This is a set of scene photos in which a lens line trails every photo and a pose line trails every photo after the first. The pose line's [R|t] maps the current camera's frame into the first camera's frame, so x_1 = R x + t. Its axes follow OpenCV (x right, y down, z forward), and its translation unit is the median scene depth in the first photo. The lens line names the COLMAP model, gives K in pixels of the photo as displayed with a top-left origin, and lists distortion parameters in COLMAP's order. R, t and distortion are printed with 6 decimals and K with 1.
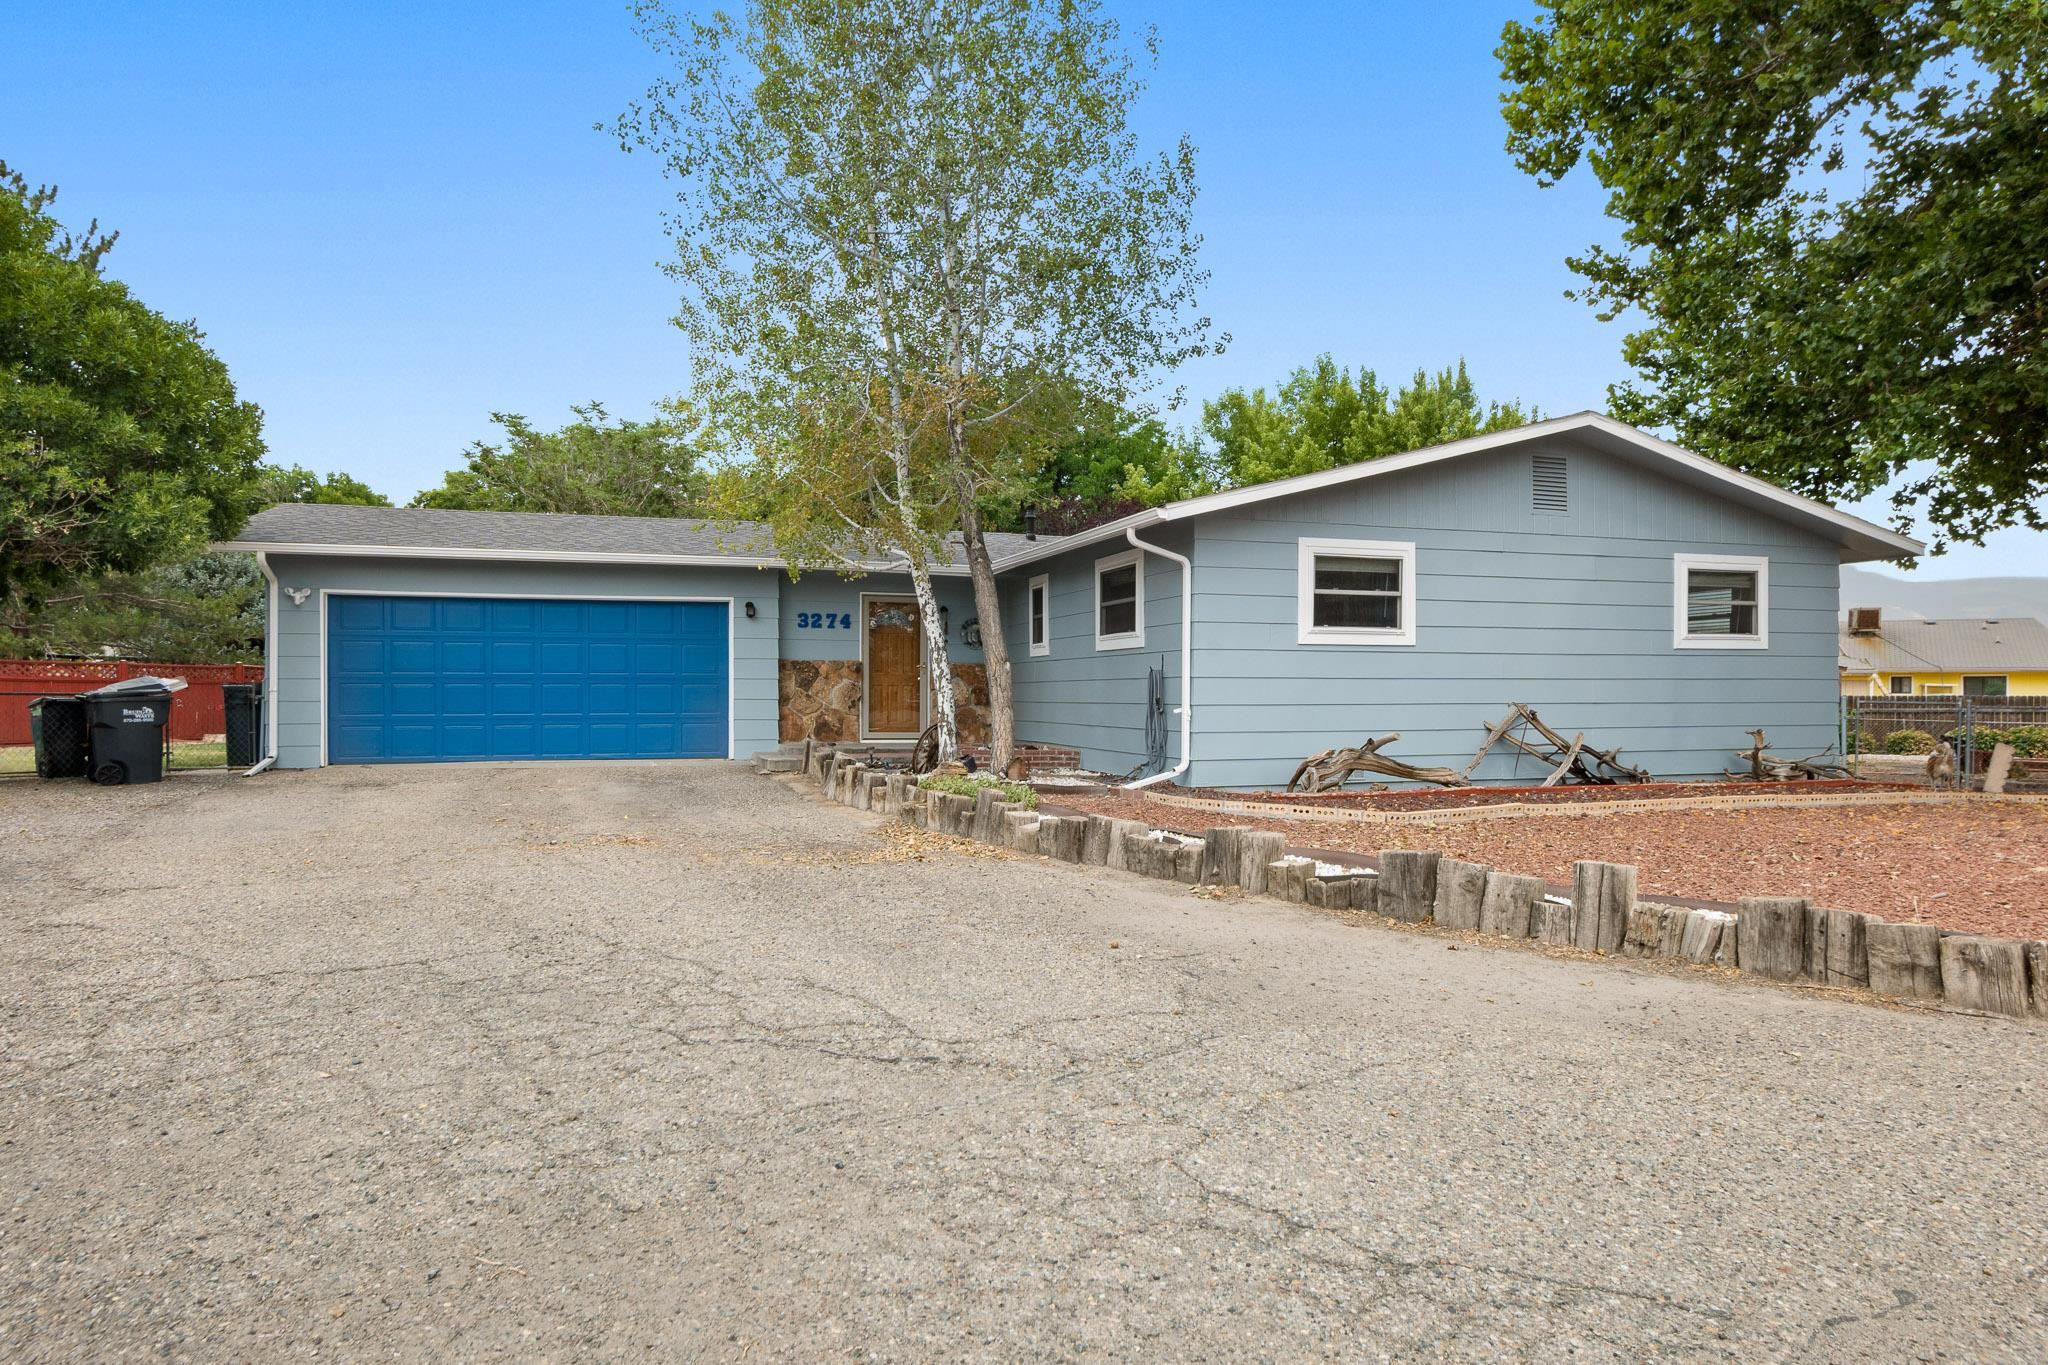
lens RADIAL K [[1221.1, 0, 1028.4], [0, 1221.1, 688.7], [0, 0, 1]] dist [-0.013478, 0.004663]
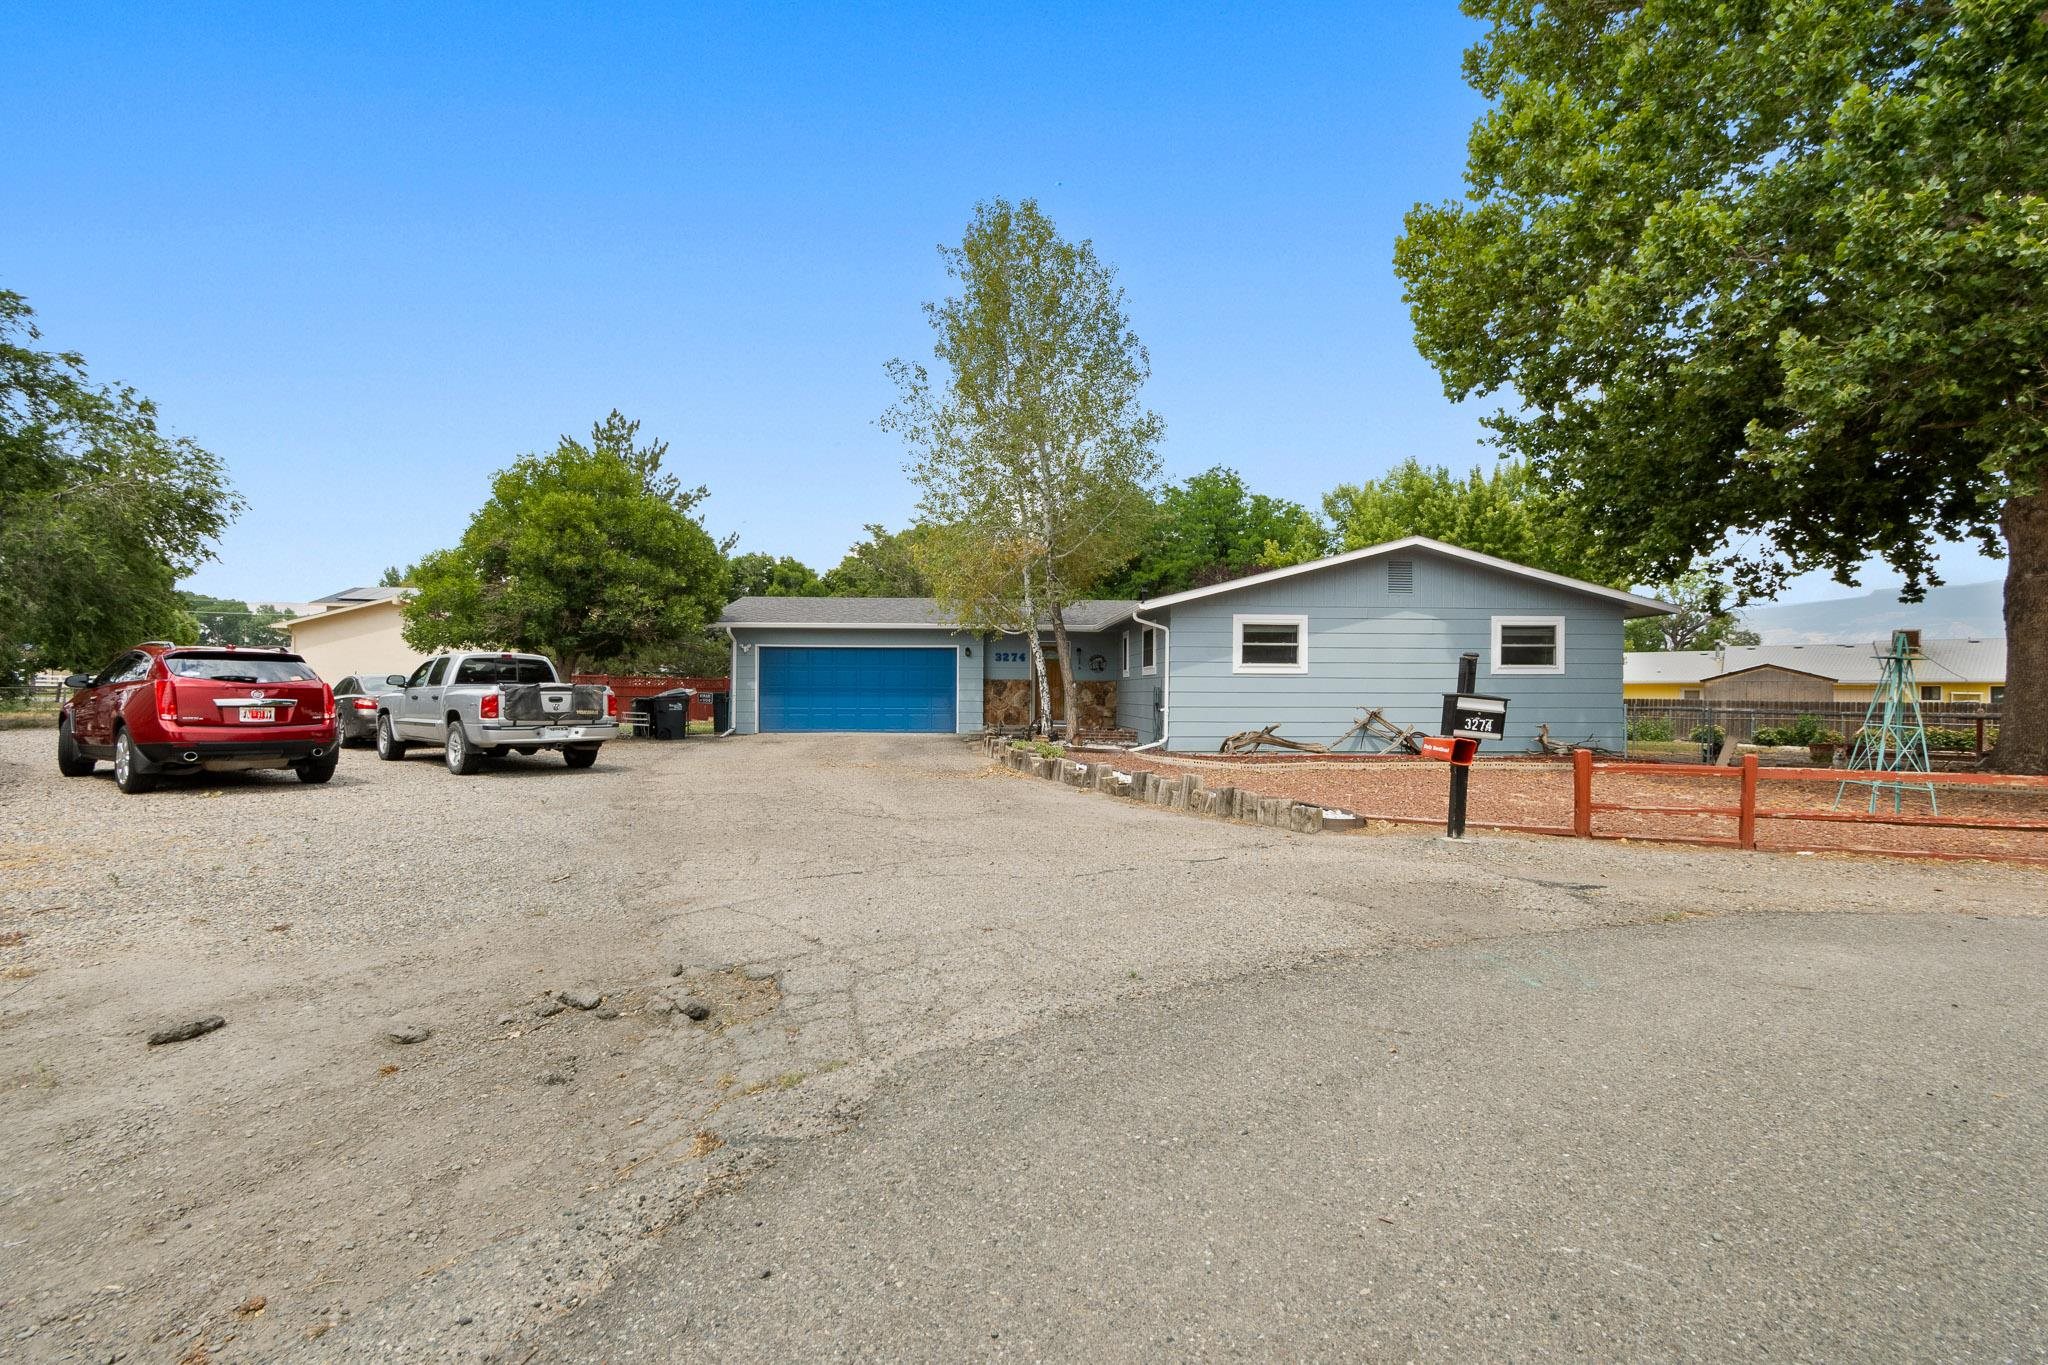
lens RADIAL K [[891.0, 0, 1021.9], [0, 891.0, 683.4], [0, 0, 1]] dist [-0.001943, 0.000275]
pose [[0.965336, 0.001493, -0.261007, 0.234401], [-0.003627, 0.999964, -0.007694, -0.009142], [0.260986, 0.008374, 0.965306, -0.313798]]
